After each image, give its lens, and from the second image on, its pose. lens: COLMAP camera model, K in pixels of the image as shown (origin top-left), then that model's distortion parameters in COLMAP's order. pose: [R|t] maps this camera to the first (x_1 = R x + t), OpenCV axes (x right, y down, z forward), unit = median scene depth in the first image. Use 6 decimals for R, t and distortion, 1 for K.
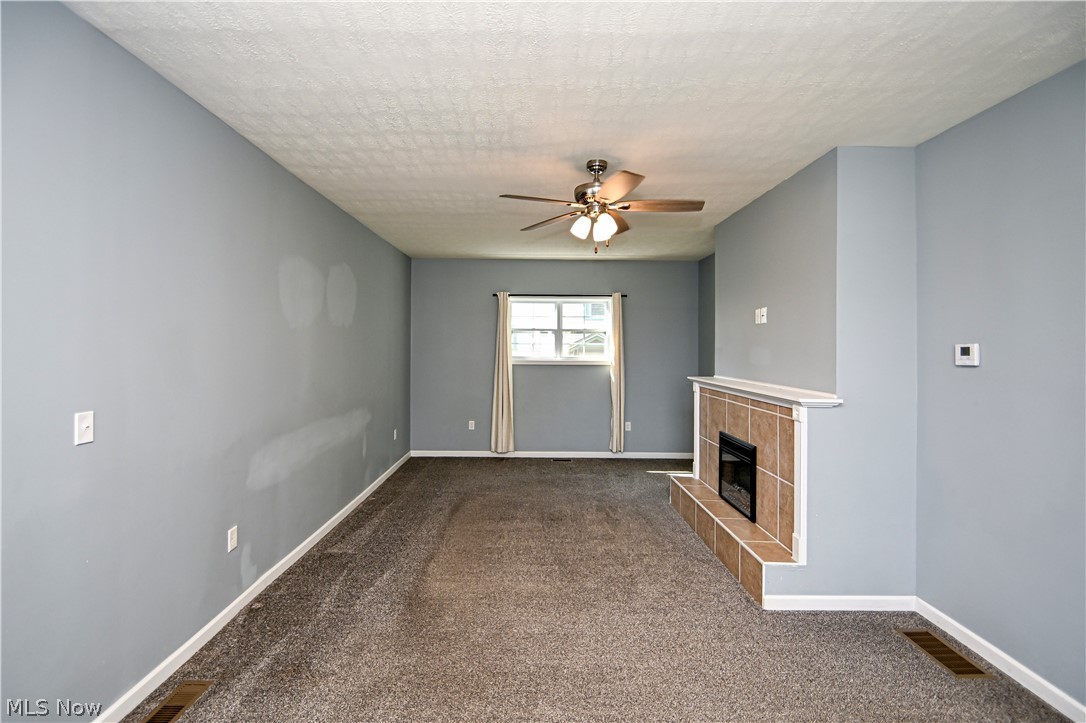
lens RADIAL K [[469.9, 0, 540.1], [0, 469.9, 339.7], [0, 0, 1]] dist [0.008451, -0.009544]
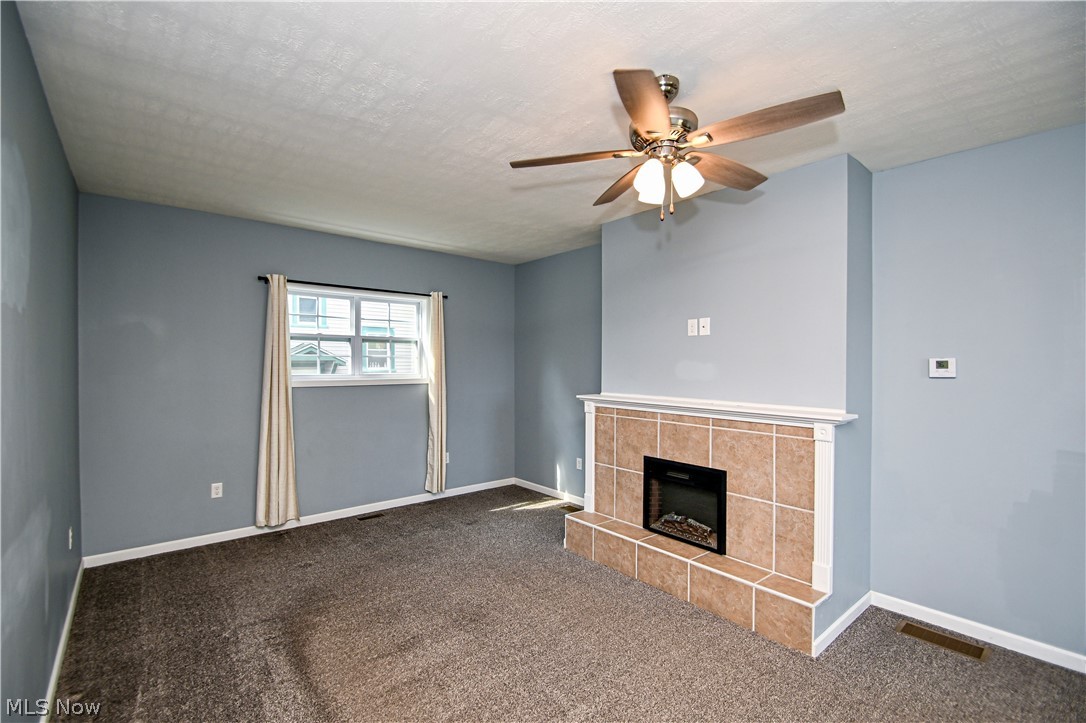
lens RADIAL K [[469.9, 0, 515.6], [0, 469.9, 362.3], [0, 0, 1]] dist [0.008451, -0.009544]
pose [[0.782384, -0.004691, 0.622779, -0.388809], [-0.008346, 0.999803, 0.018016, 0.005205], [-0.622740, -0.019293, 0.782191, 0.509584]]
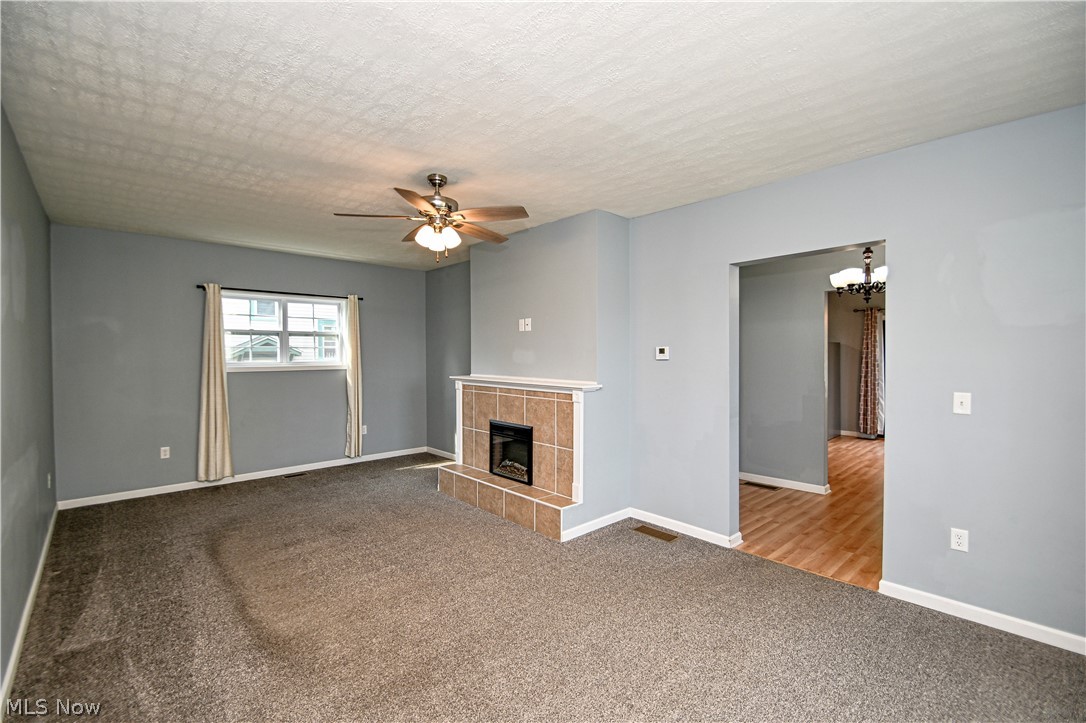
lens RADIAL K [[469.9, 0, 526.0], [0, 469.9, 356.1], [0, 0, 1]] dist [0.008451, -0.009544]
pose [[0.746077, -0.014471, 0.665702, -0.378626], [-0.003823, 0.999654, 0.026014, 0.000694], [-0.665848, -0.021953, 0.745764, 0.052484]]
